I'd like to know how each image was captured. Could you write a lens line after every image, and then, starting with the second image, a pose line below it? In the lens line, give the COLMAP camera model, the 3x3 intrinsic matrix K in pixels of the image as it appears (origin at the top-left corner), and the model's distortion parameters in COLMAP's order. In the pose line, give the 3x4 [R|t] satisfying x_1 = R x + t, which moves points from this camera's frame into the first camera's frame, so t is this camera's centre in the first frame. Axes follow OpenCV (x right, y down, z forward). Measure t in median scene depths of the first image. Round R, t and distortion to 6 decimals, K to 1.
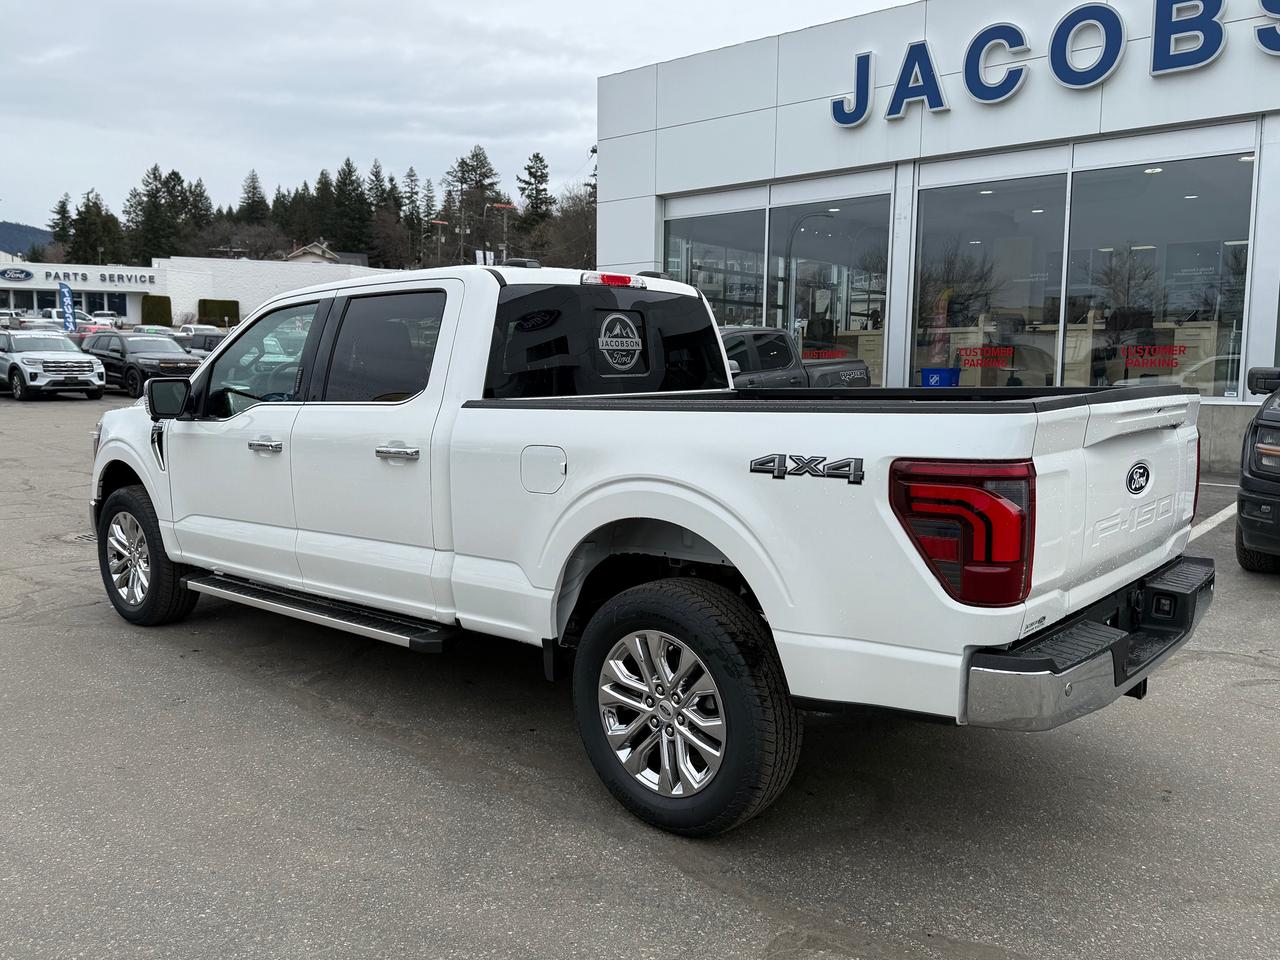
lens RADIAL K [[1021.5, 0, 631.3], [0, 1021.5, 479.4], [0, 0, 1]] dist [0.077014, -0.092368]
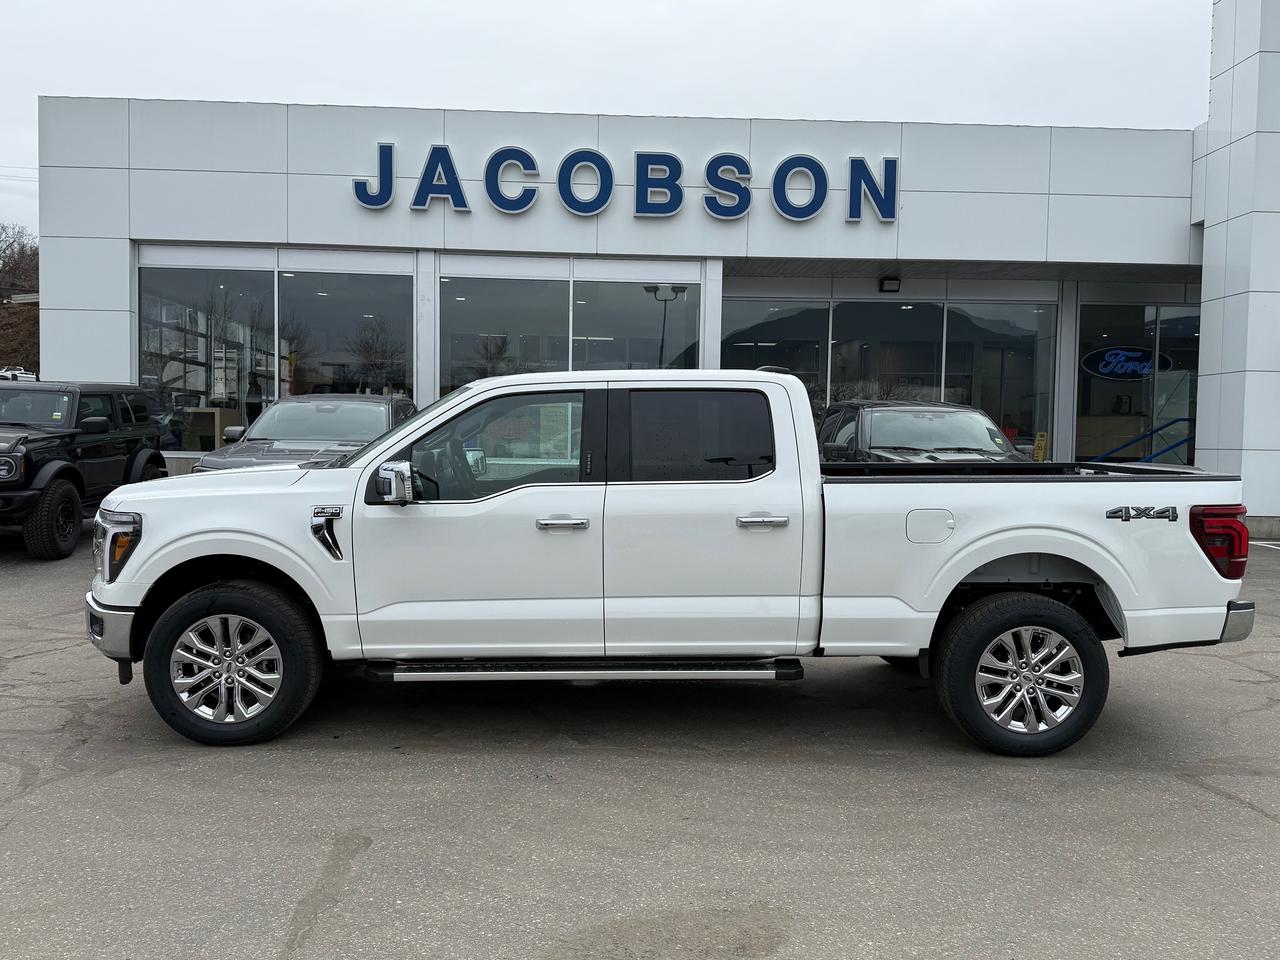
lens RADIAL K [[1021.5, 0, 633.6], [0, 1021.5, 503.4], [0, 0, 1]] dist [0.077014, -0.092368]
pose [[0.736349, -0.036992, 0.675590, -0.381436], [0.060026, 0.998139, -0.010772, -0.014248], [-0.673934, 0.048485, 0.737199, 0.065420]]
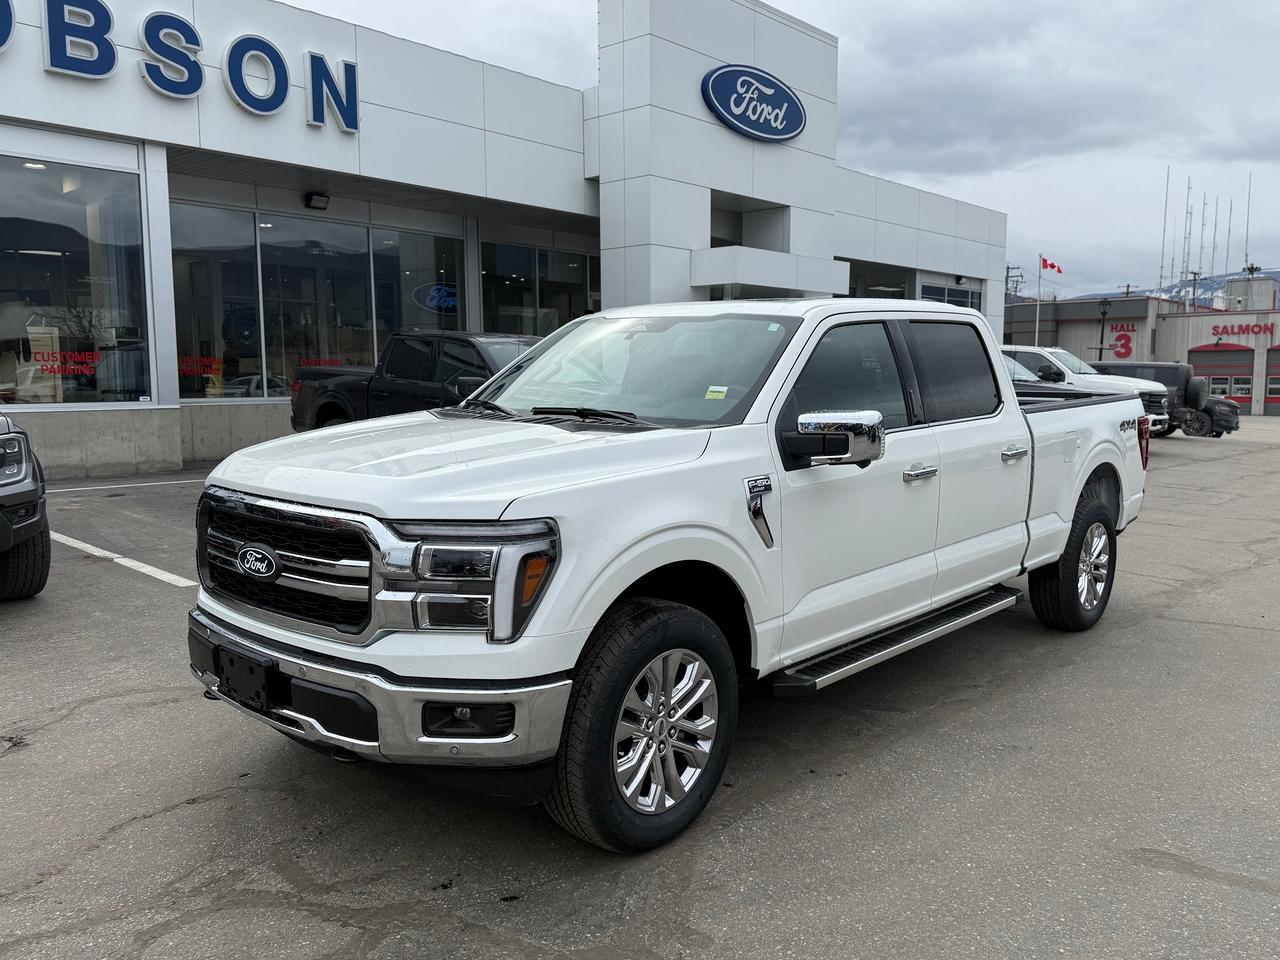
lens RADIAL K [[1021.5, 0, 645.4], [0, 1021.5, 492.5], [0, 0, 1]] dist [0.077014, -0.092368]
pose [[0.010464, -0.121053, 0.992591, -0.488195], [0.107022, 0.987079, 0.119253, -0.058196], [-0.994202, 0.104981, 0.023284, 0.464750]]
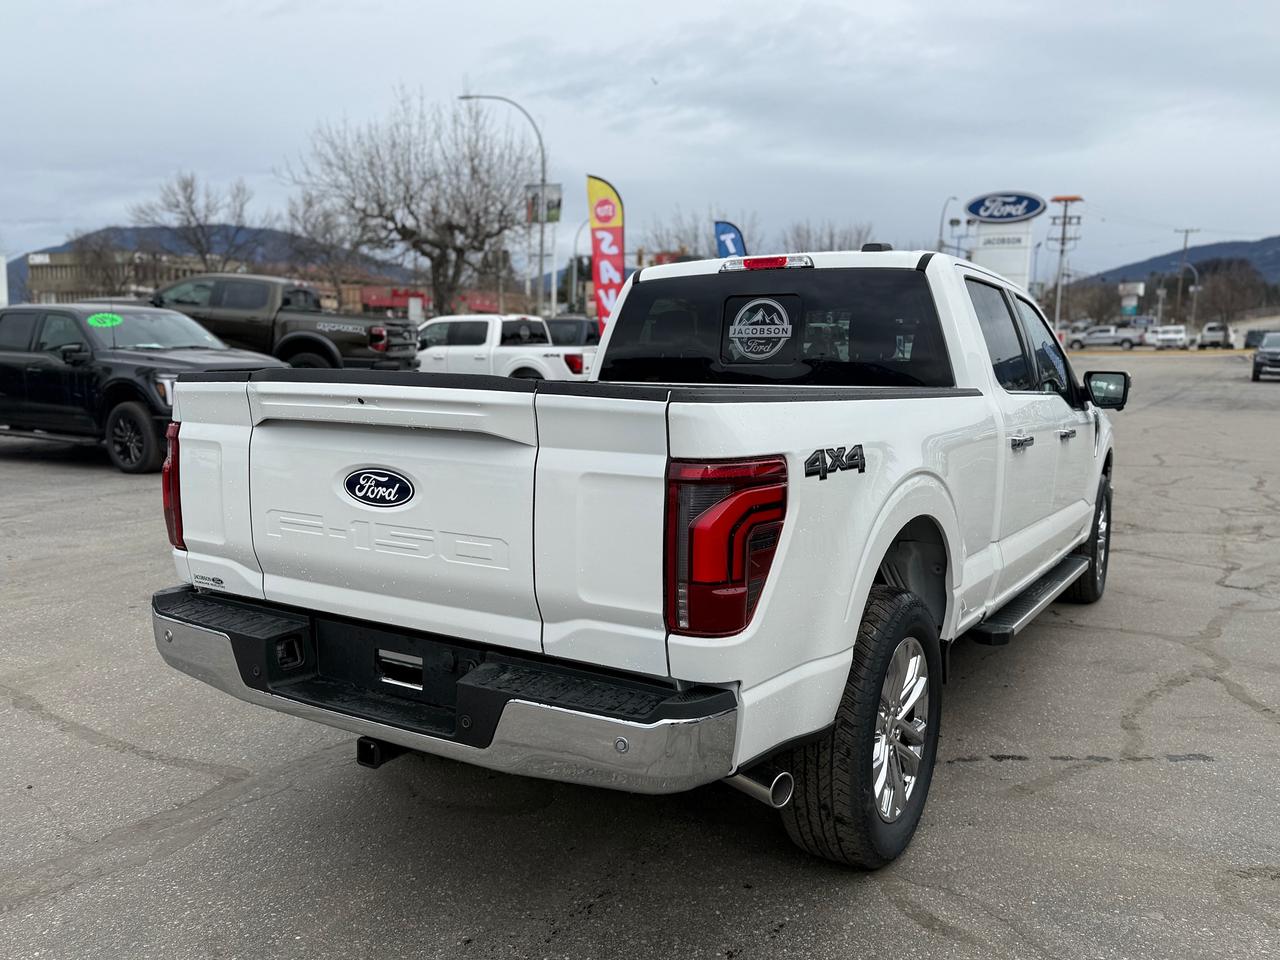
lens RADIAL K [[1021.5, 0, 640.1], [0, 1021.5, 479.8], [0, 0, 1]] dist [0.077014, -0.092368]
pose [[0.164946, 0.123718, -0.978513, 0.330104], [-0.130268, 0.986143, 0.102724, -0.029339], [0.977662, 0.110525, 0.178777, 0.269905]]
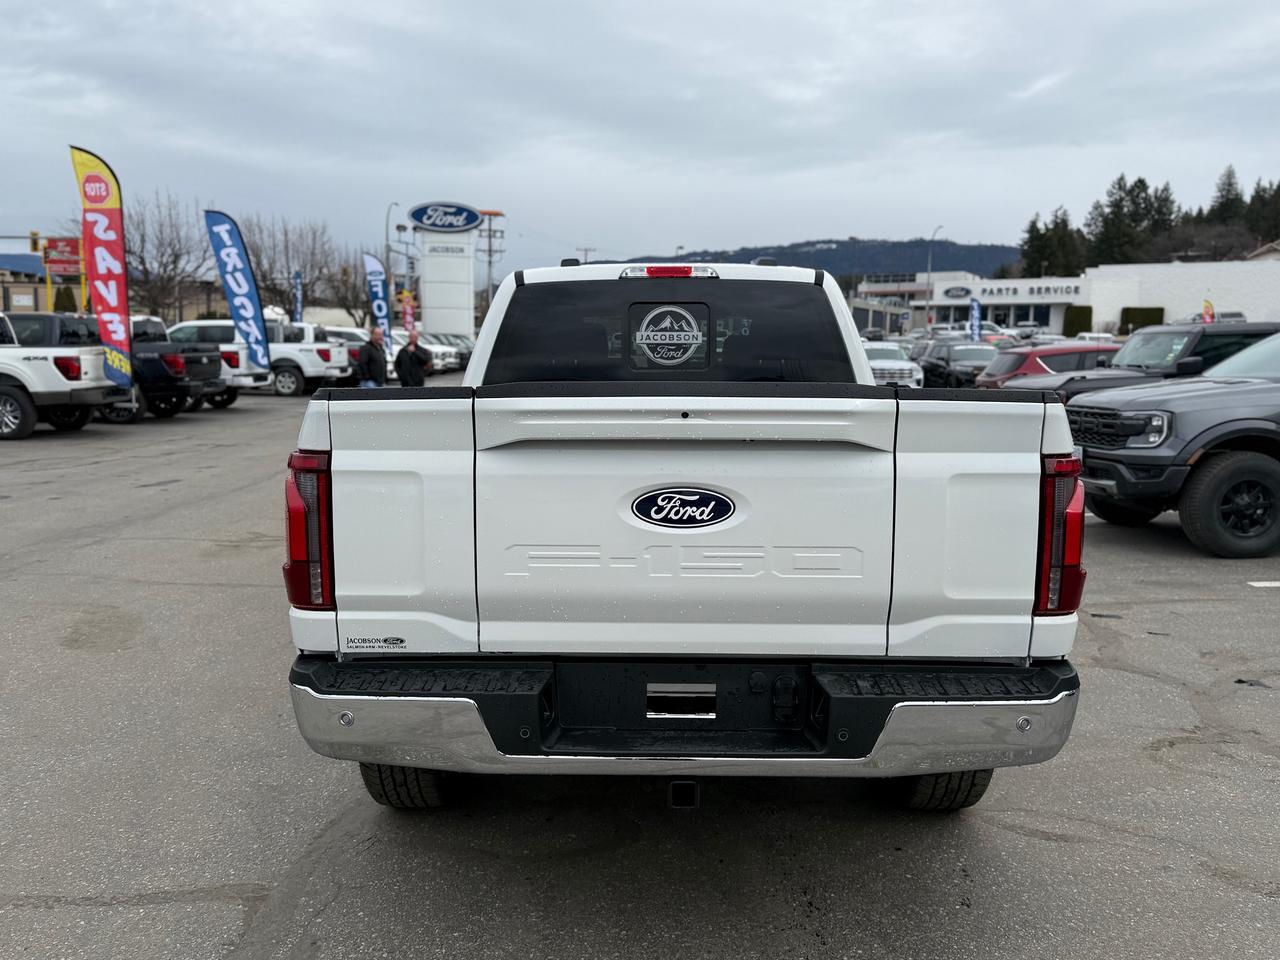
lens RADIAL K [[1021.5, 0, 640.1], [0, 1021.5, 488.0], [0, 0, 1]] dist [0.077014, -0.092368]
pose [[0.655597, 0.098357, -0.748678, 0.258129], [-0.099489, 0.994088, 0.043477, -0.011252], [0.748528, 0.045981, 0.661507, 0.126829]]
